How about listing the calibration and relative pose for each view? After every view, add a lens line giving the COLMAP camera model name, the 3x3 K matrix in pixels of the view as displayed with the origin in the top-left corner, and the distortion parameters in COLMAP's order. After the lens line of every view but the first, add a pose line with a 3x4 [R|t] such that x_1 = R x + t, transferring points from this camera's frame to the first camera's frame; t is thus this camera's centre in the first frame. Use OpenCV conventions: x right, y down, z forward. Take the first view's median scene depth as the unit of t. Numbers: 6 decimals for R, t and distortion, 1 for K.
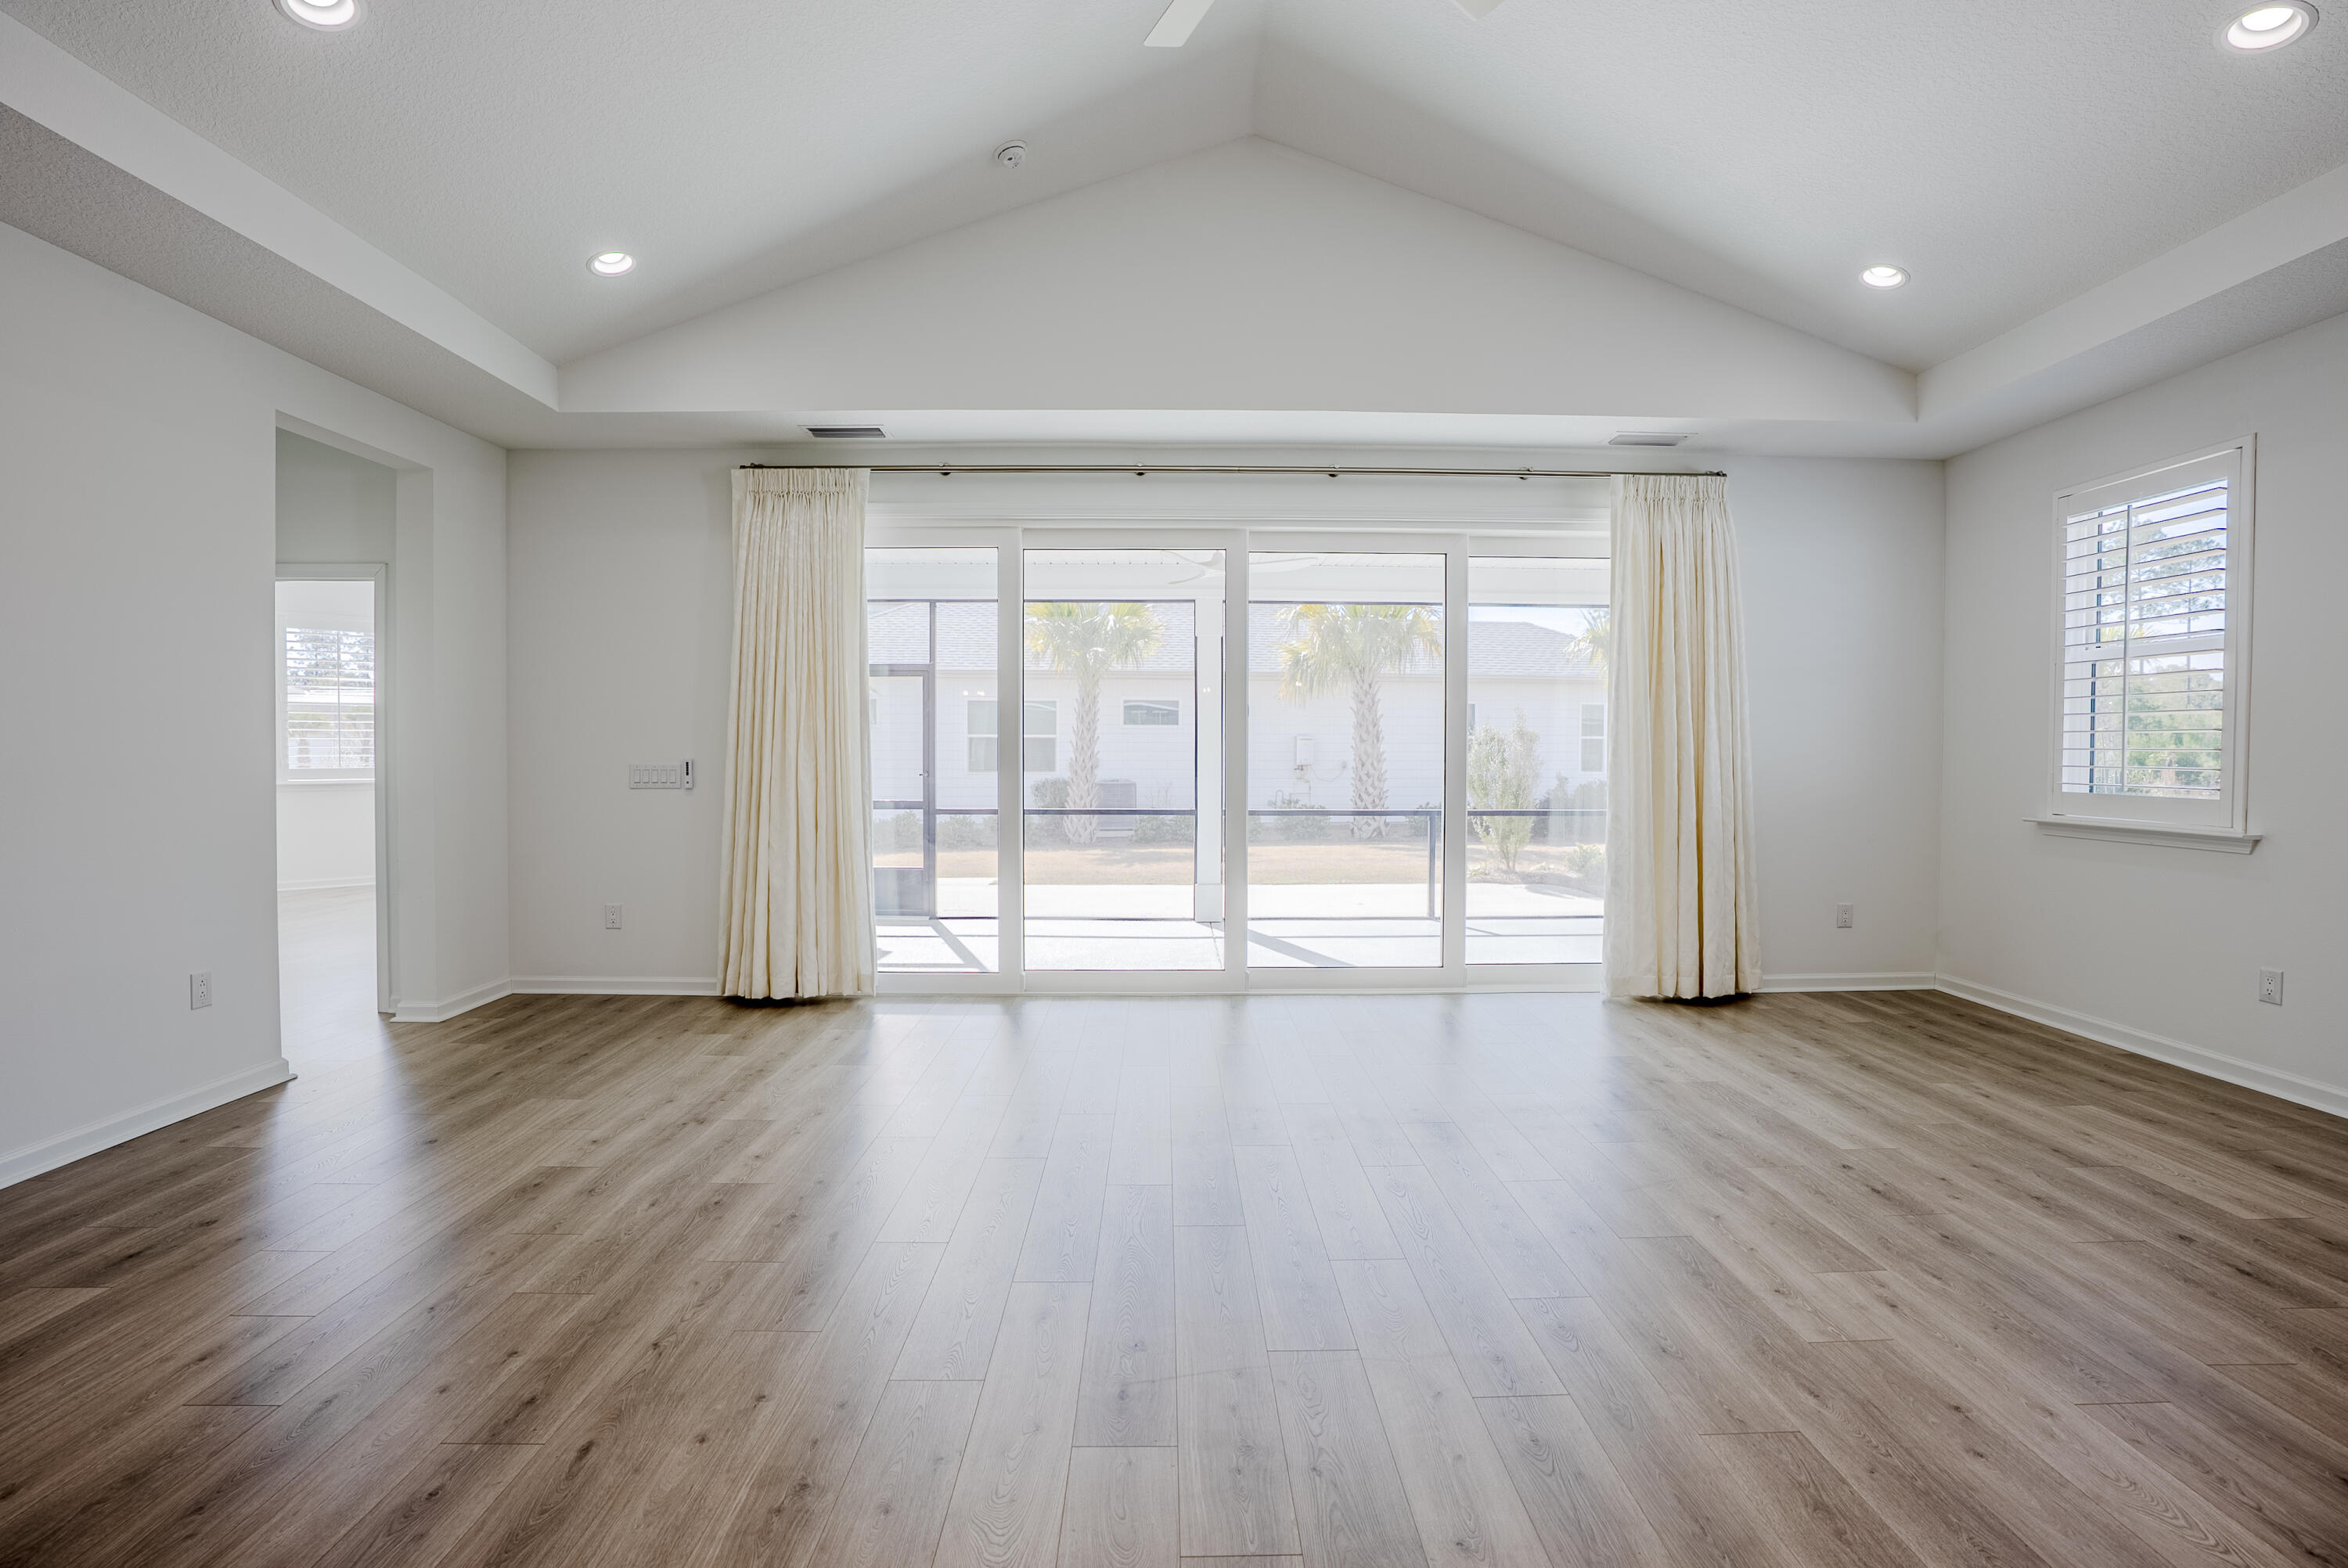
lens RADIAL K [[1097.8, 0, 1177.6], [0, 1097.8, 795.3], [0, 0, 1]] dist [-0.010852, 0.000470]
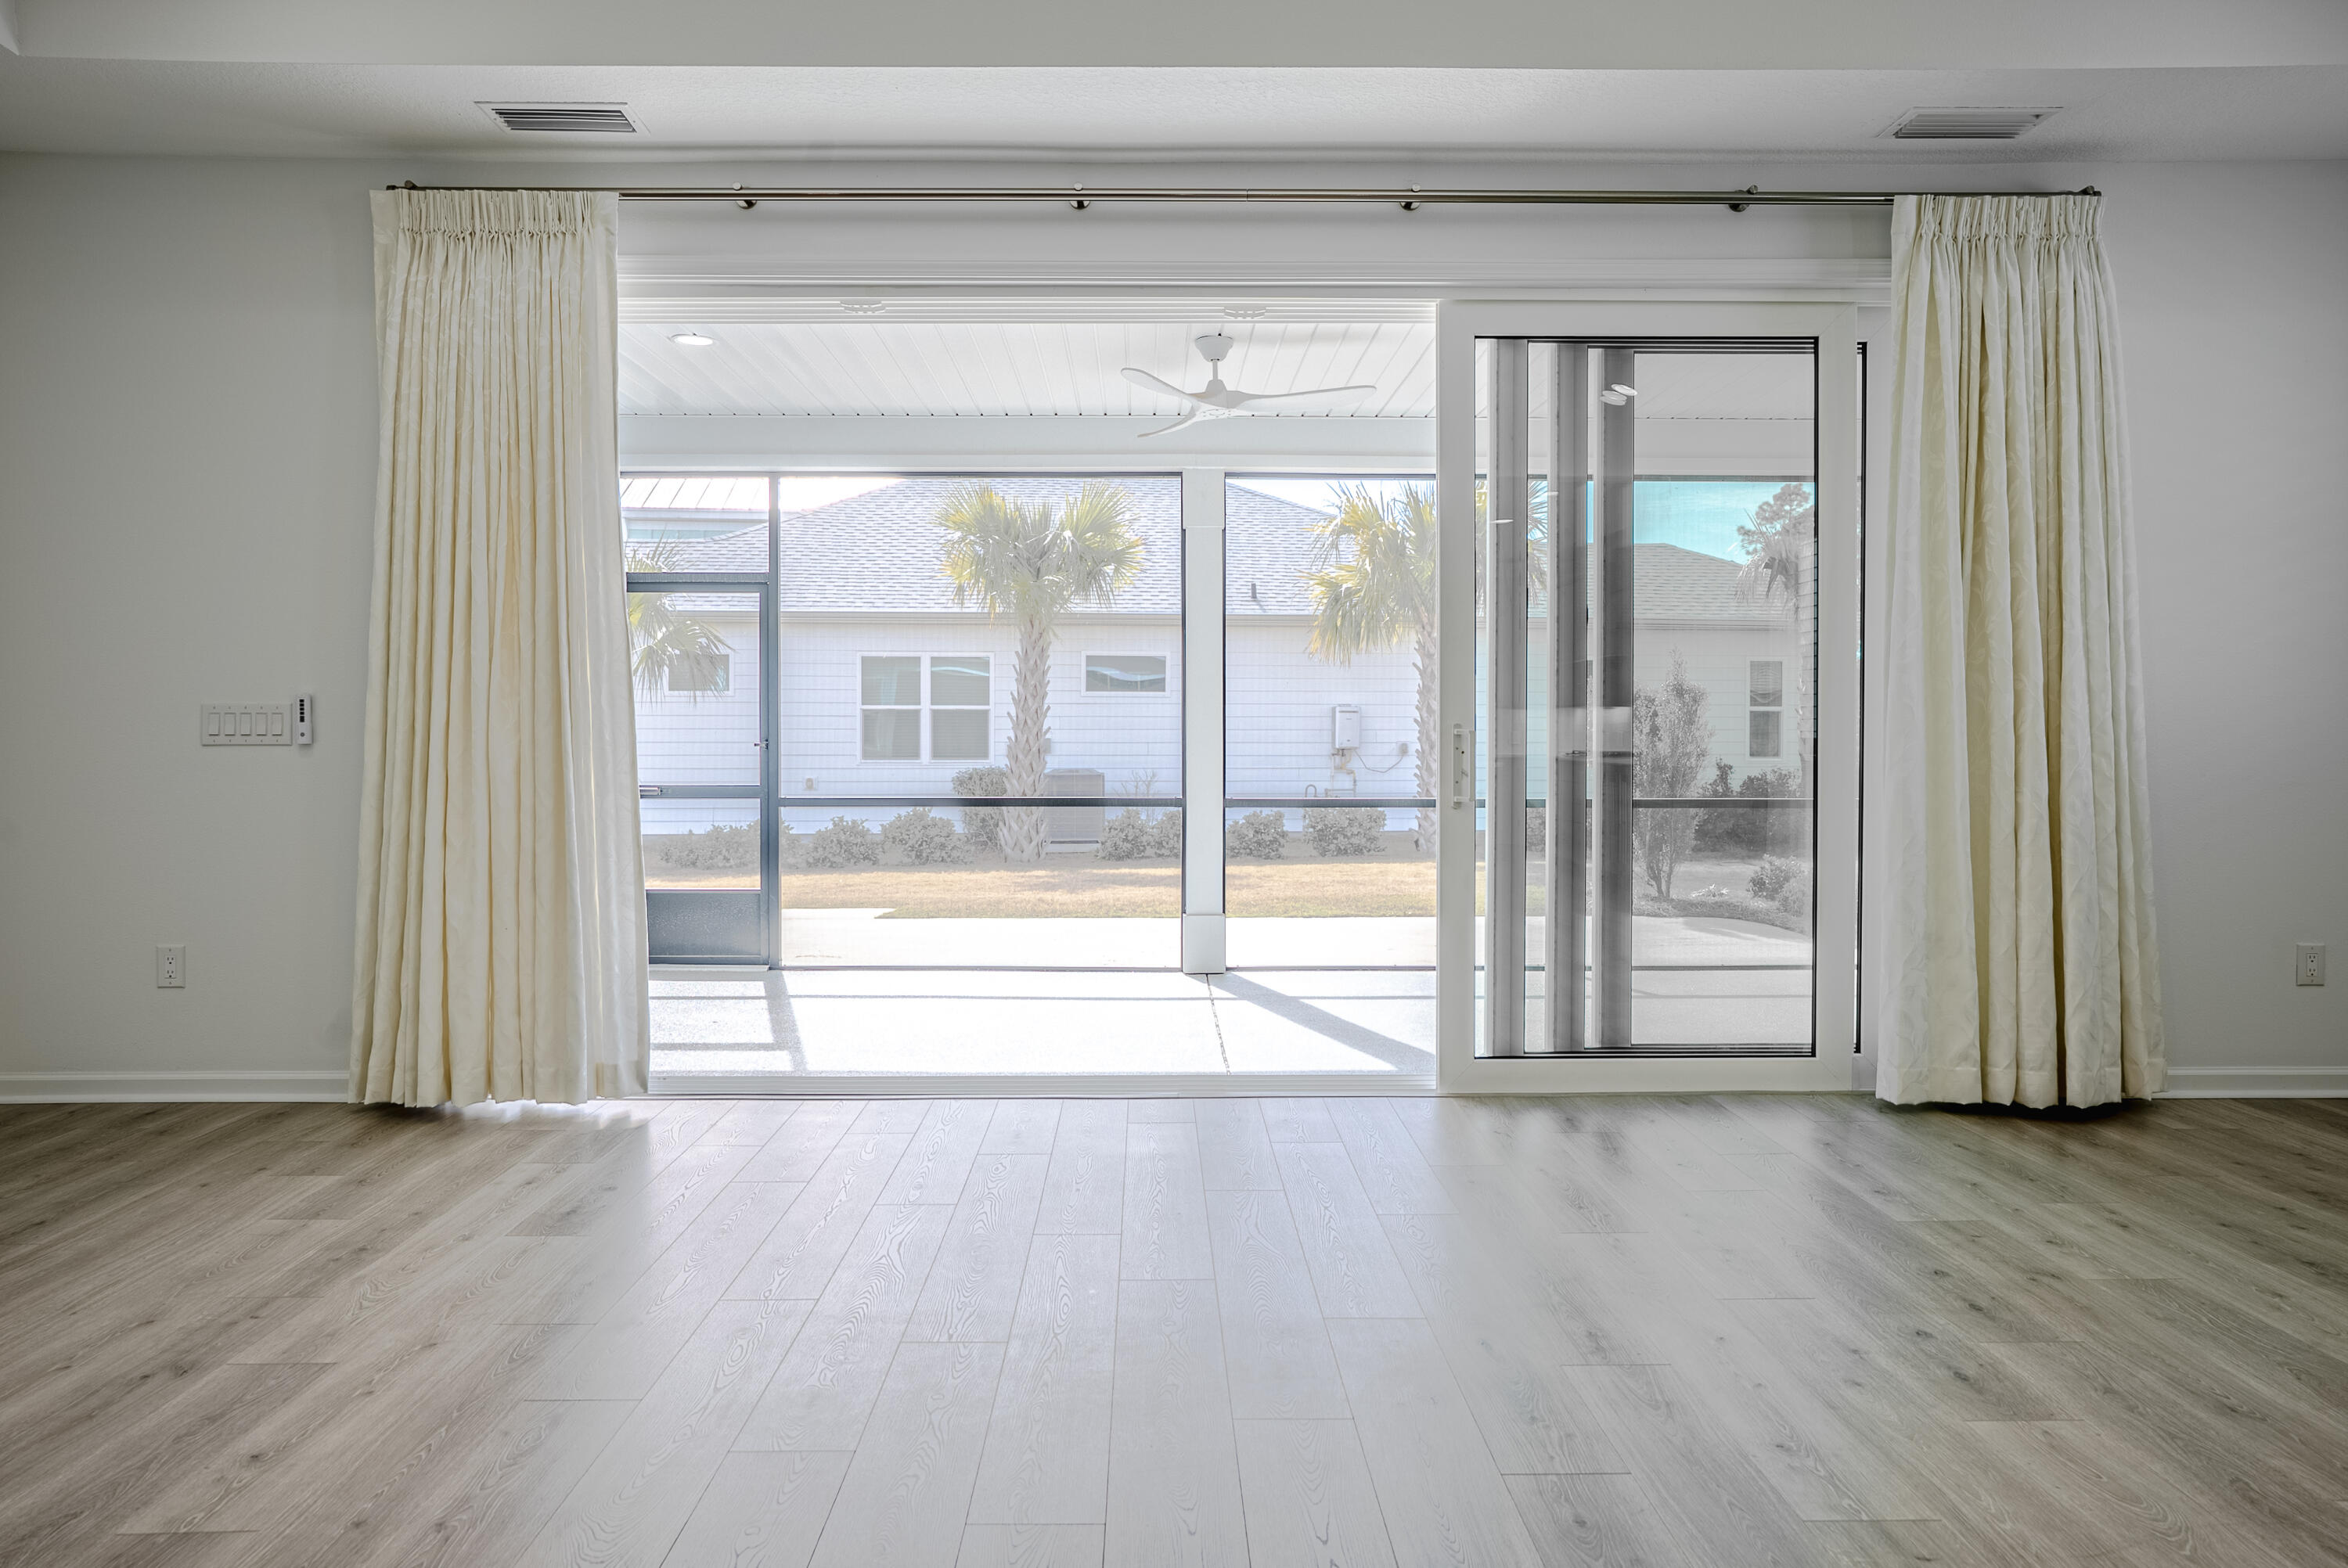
lens RADIAL K [[1546.6, 0, 1170.6], [0, 1546.6, 773.3], [0, 0, 1]] dist [0.035925, 0.009372]
pose [[0.999996, -0.000346, 0.002737, 0.011711], [0.000388, 0.999879, -0.015541, 0.022729], [-0.002731, 0.015542, 0.999875, 0.174961]]
